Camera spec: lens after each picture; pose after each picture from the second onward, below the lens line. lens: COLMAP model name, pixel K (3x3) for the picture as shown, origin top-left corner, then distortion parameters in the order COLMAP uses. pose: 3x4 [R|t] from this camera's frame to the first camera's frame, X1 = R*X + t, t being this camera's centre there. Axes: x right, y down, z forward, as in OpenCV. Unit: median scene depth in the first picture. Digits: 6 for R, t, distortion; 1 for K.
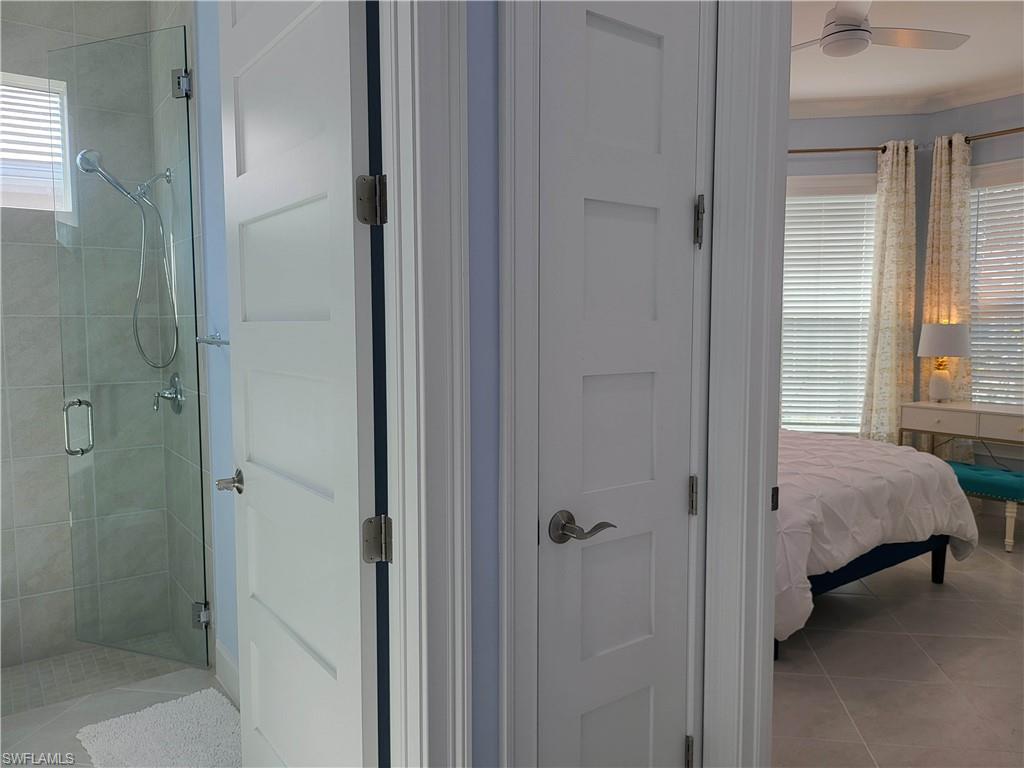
lens RADIAL K [[723.0, 0, 529.4], [0, 723.0, 385.1], [0, 0, 1]] dist [0.036543, -0.048235]
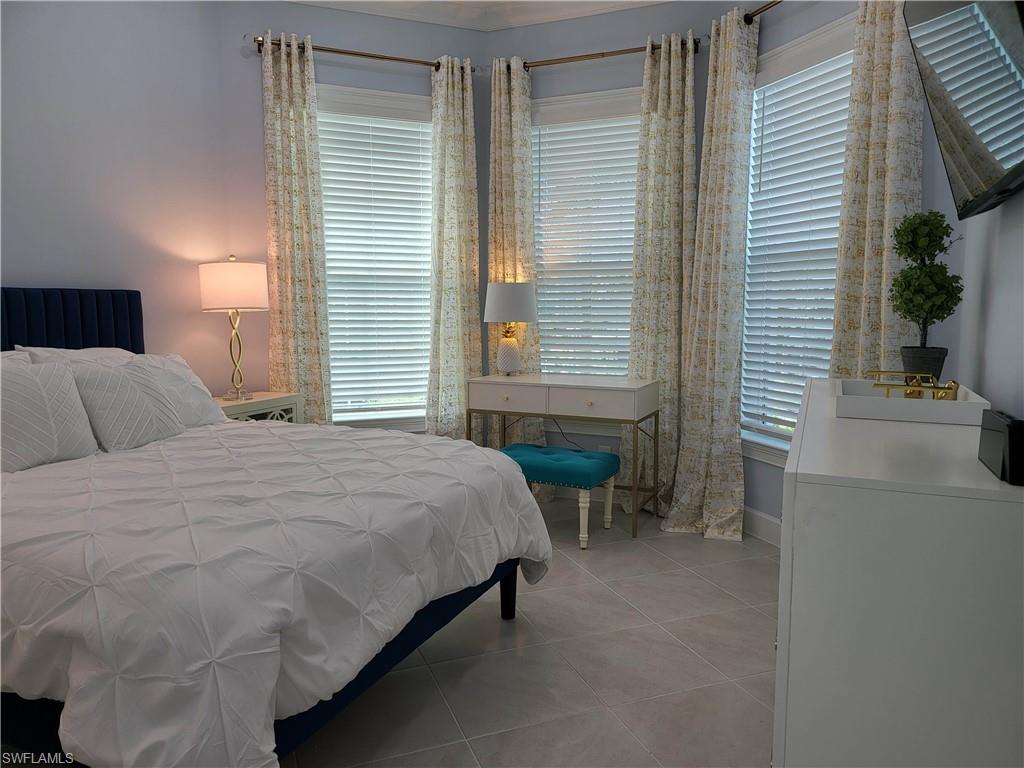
lens RADIAL K [[723.0, 0, 509.7], [0, 723.0, 385.1], [0, 0, 1]] dist [0.036543, -0.048235]
pose [[0.877448, -0.050795, 0.476976, 0.157436], [0.036287, 0.998557, 0.039588, 0.001340], [-0.478298, -0.017429, 0.878025, 0.251073]]
